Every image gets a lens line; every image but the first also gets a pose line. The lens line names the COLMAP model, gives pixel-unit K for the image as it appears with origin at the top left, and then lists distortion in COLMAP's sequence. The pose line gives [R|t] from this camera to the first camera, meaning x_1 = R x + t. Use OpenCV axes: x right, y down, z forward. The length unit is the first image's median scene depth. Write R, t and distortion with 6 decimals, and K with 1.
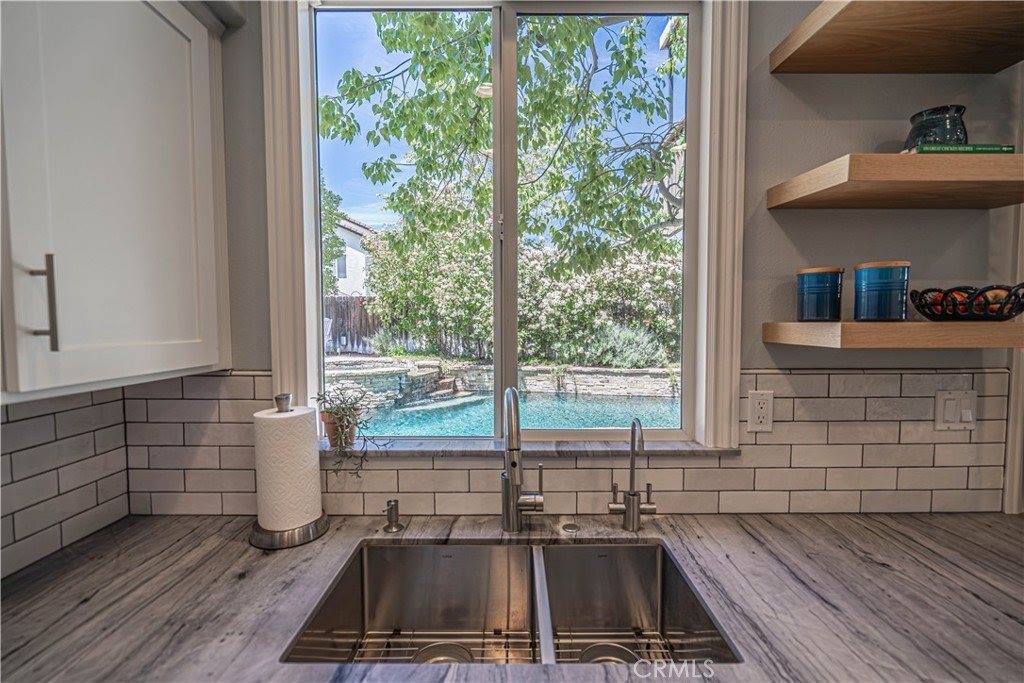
lens RADIAL K [[460.3, 0, 512.0], [0, 460.3, 341.5], [0, 0, 1]] dist [-0.001072, -0.000164]
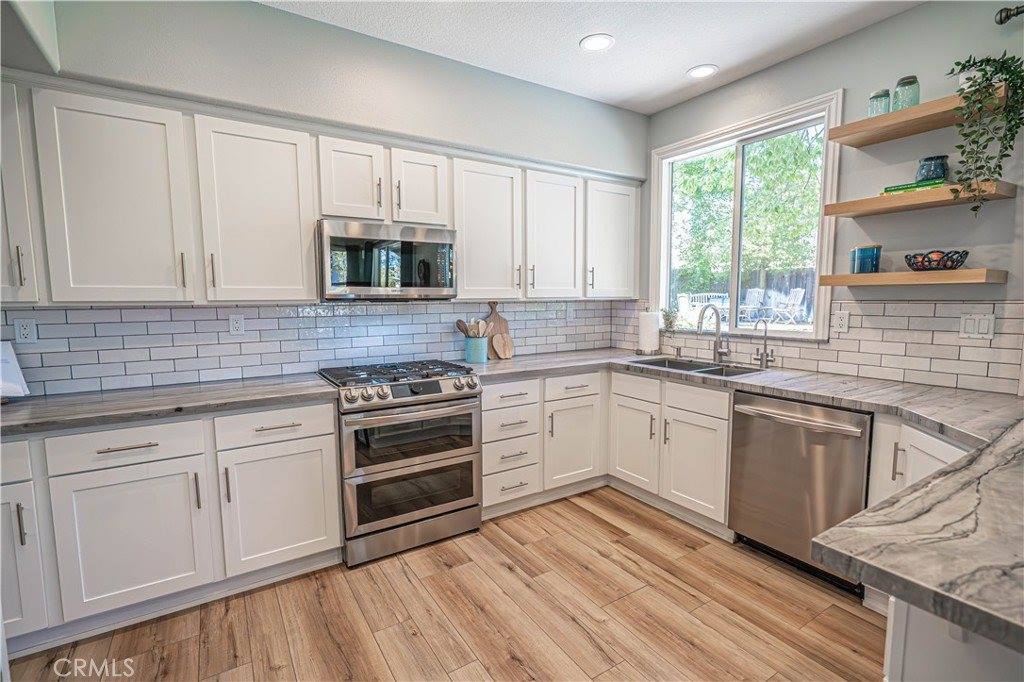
lens RADIAL K [[470.4, 0, 512.0], [0, 470.4, 341.0], [0, 0, 1]] dist [-0.000683, -0.000249]
pose [[0.541005, 0.077934, -0.837401, 1.465367], [-0.033463, 0.996903, 0.071160, 0.137675], [0.840354, -0.010476, 0.541937, -1.280157]]
